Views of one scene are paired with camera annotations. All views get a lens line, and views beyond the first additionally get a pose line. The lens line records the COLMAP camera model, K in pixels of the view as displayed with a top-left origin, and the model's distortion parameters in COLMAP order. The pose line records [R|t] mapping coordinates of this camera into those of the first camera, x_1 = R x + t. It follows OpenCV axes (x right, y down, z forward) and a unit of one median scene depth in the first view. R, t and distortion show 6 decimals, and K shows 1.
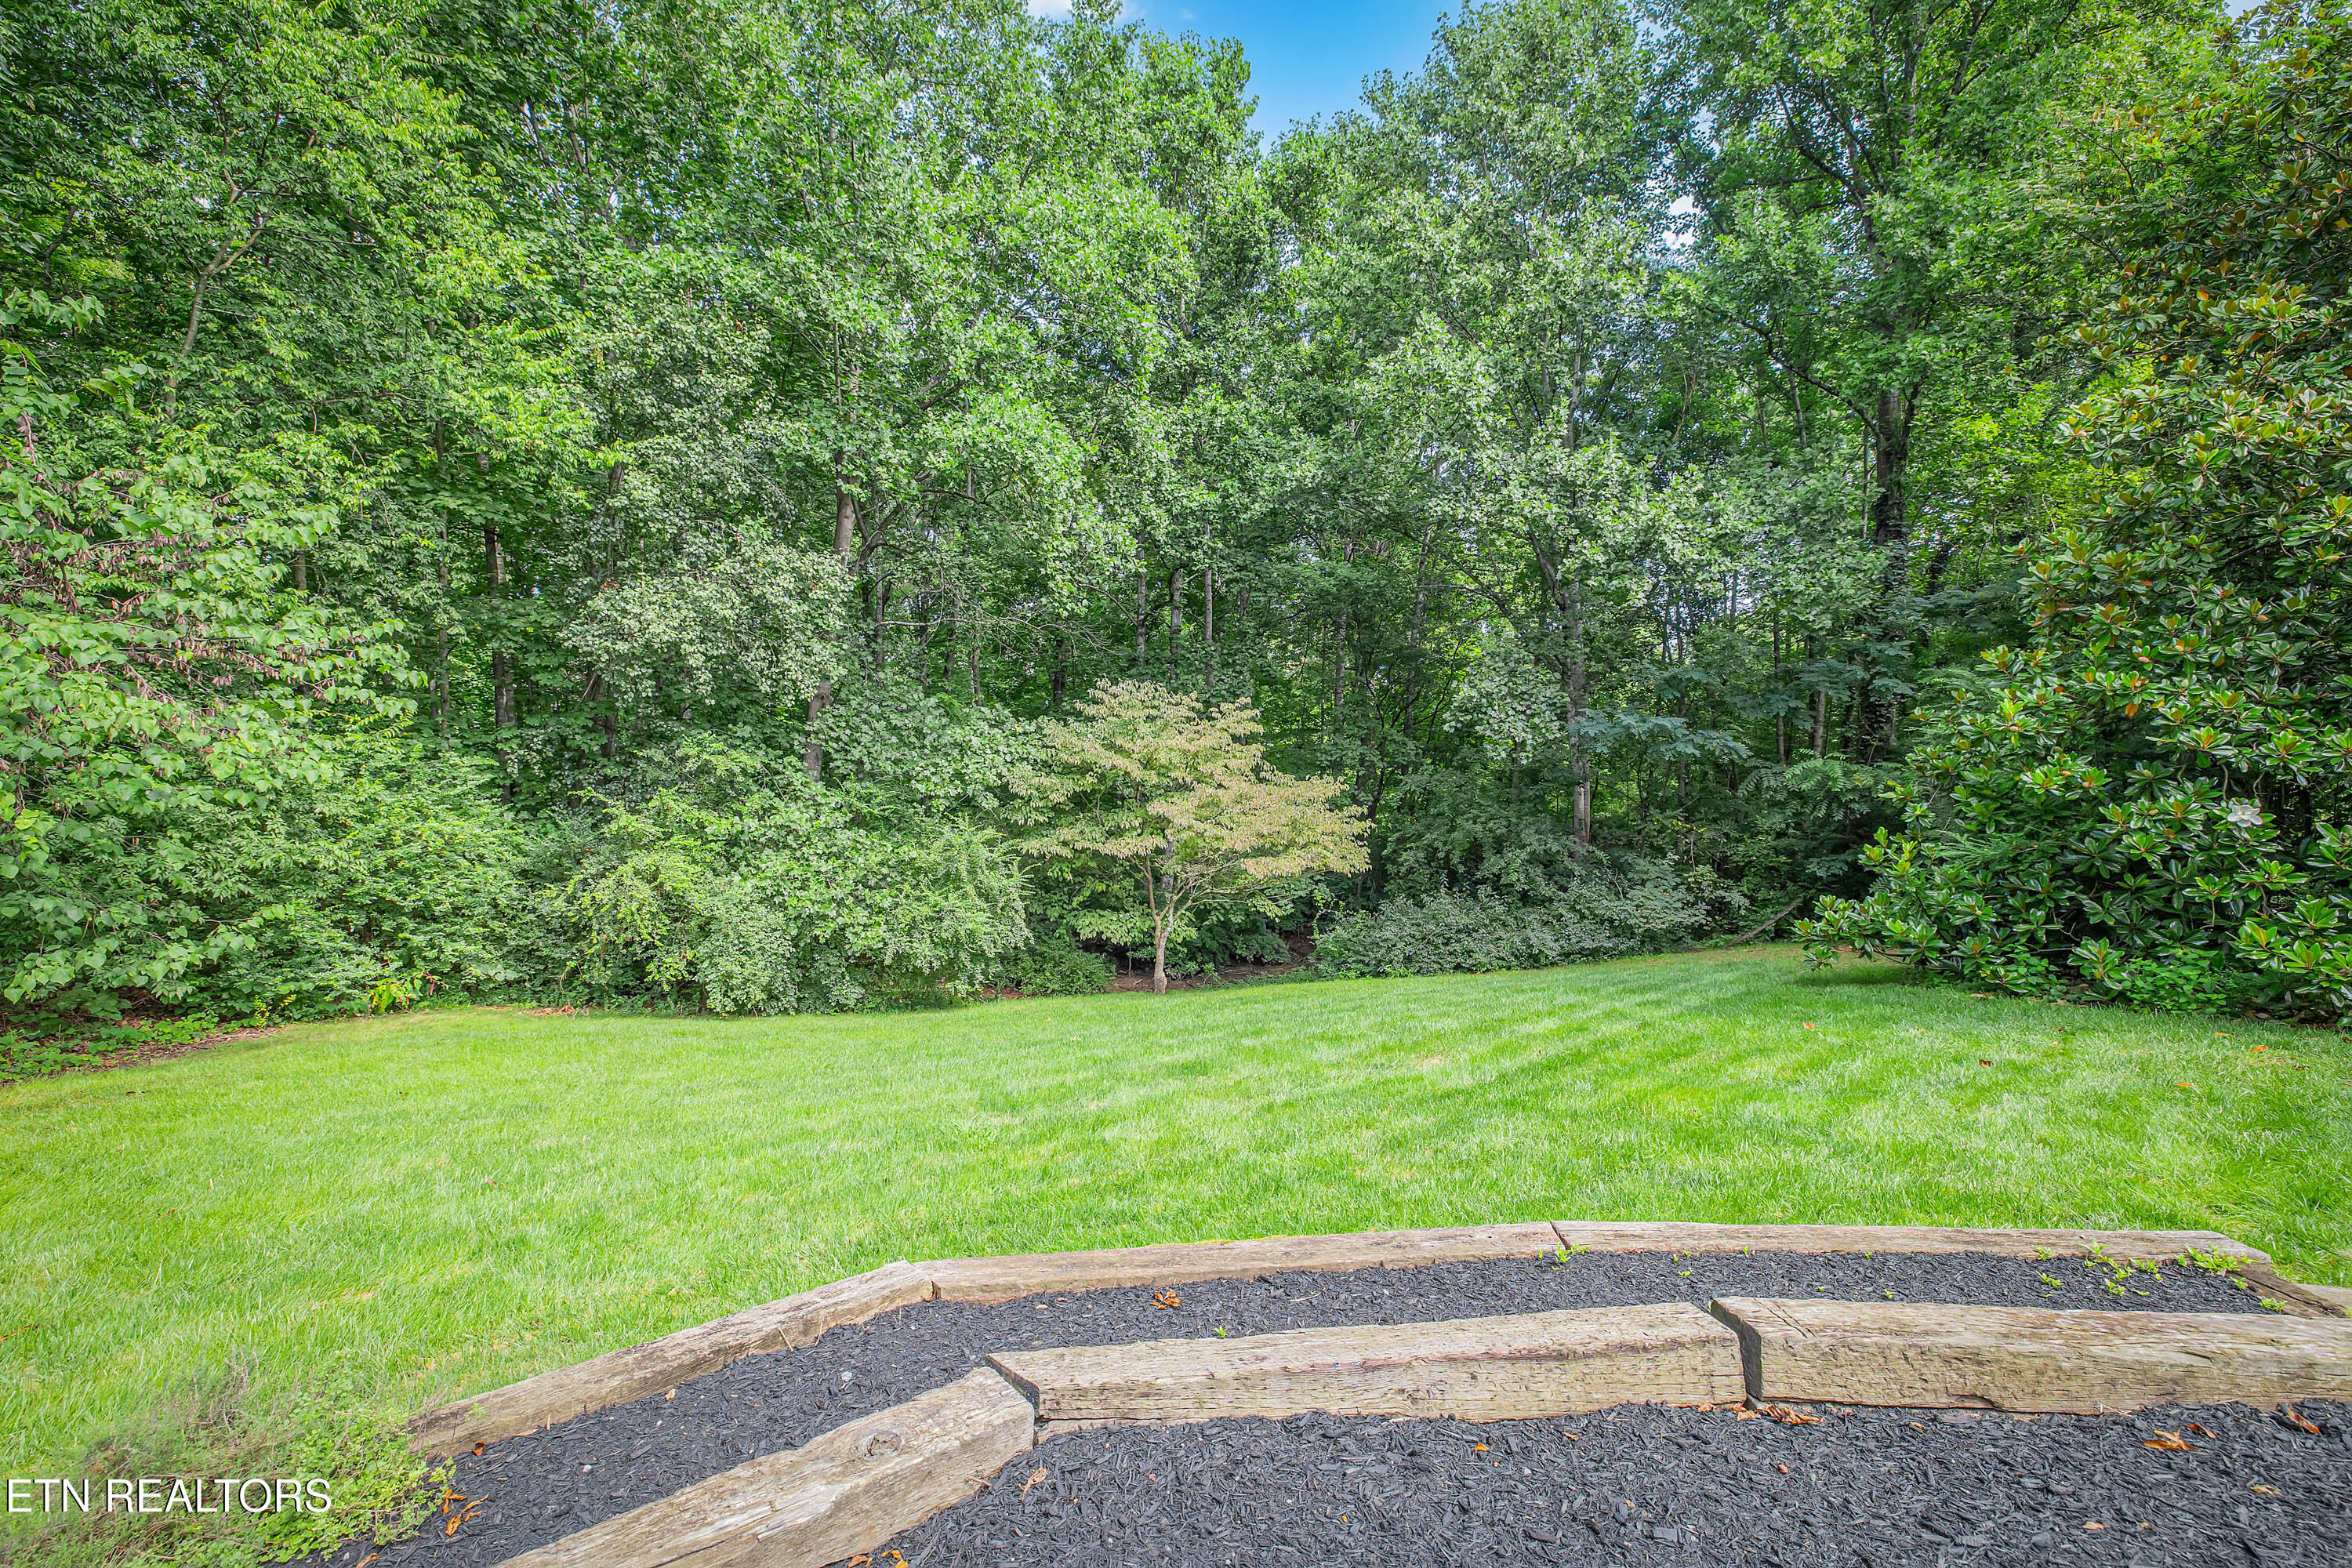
lens RADIAL K [[990.3, 0, 1177.3], [0, 990.3, 787.6], [0, 0, 1]] dist [-0.000299, -0.000268]
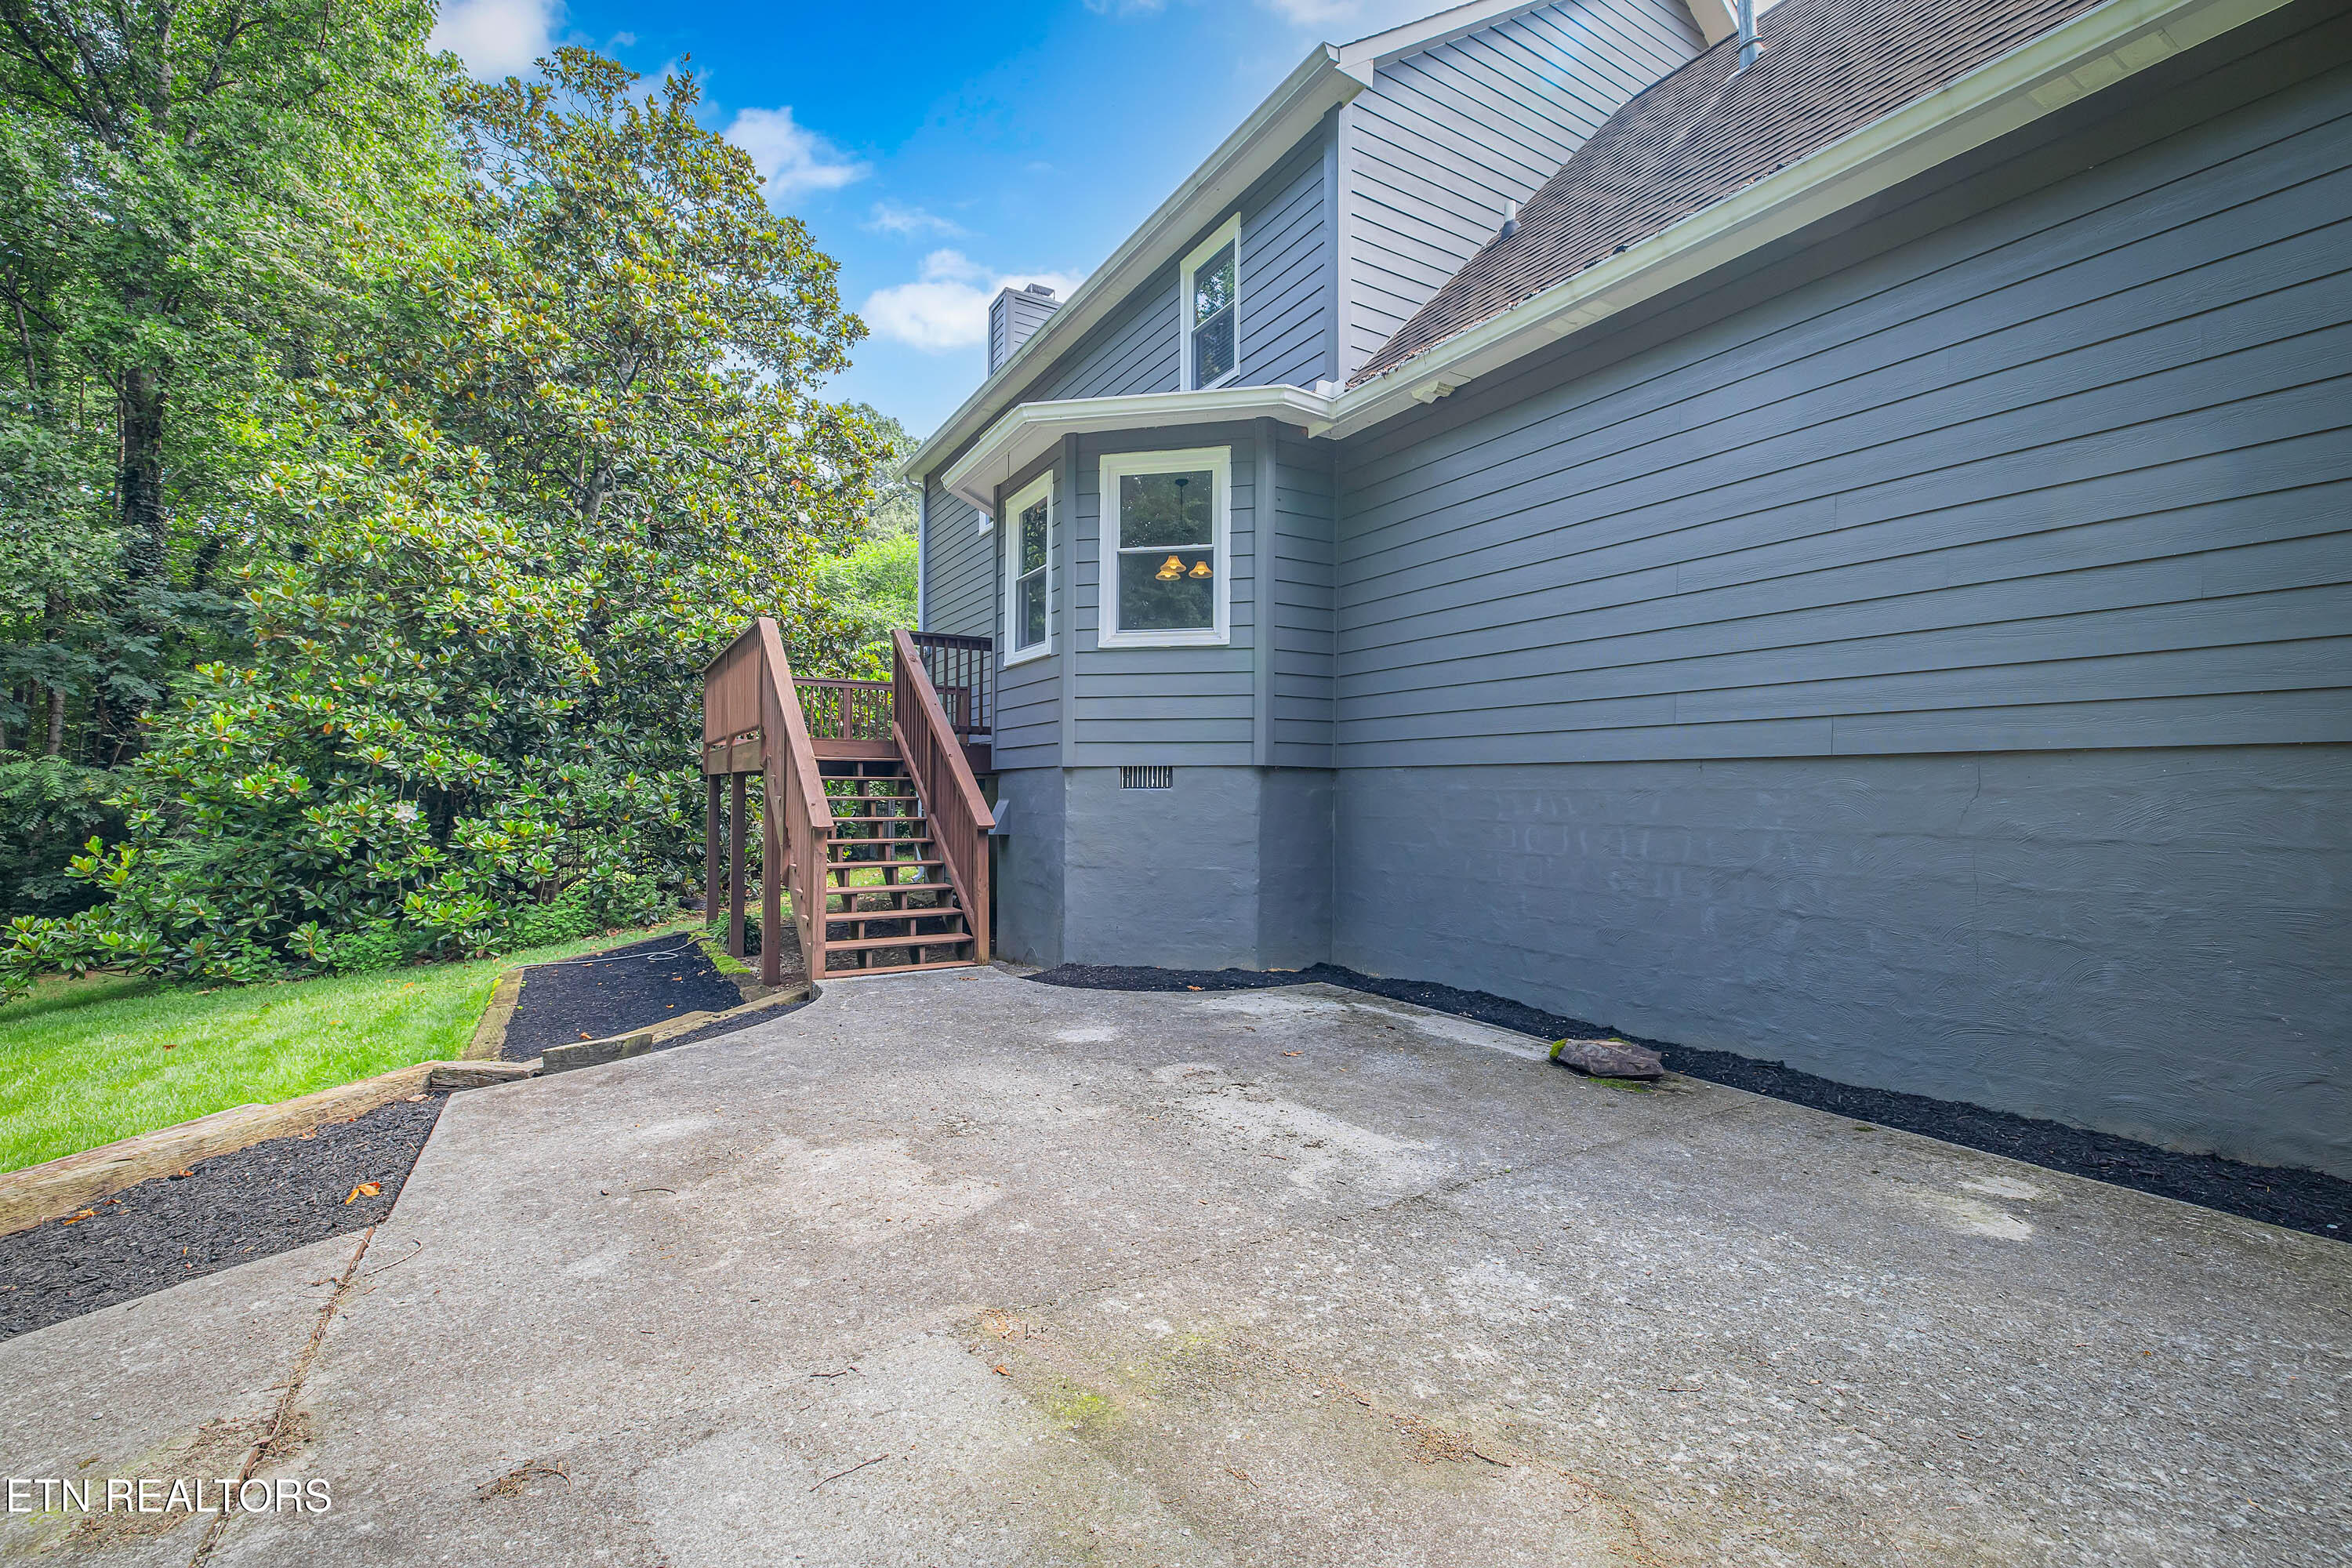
lens RADIAL K [[990.3, 0, 1177.3], [0, 990.3, 787.6], [0, 0, 1]] dist [-0.000299, -0.000268]
pose [[0.166998, -0.003546, 0.985951, -0.036959], [0.004801, 0.999985, 0.002784, -0.003219], [-0.985945, 0.004269, 0.167013, -0.145302]]
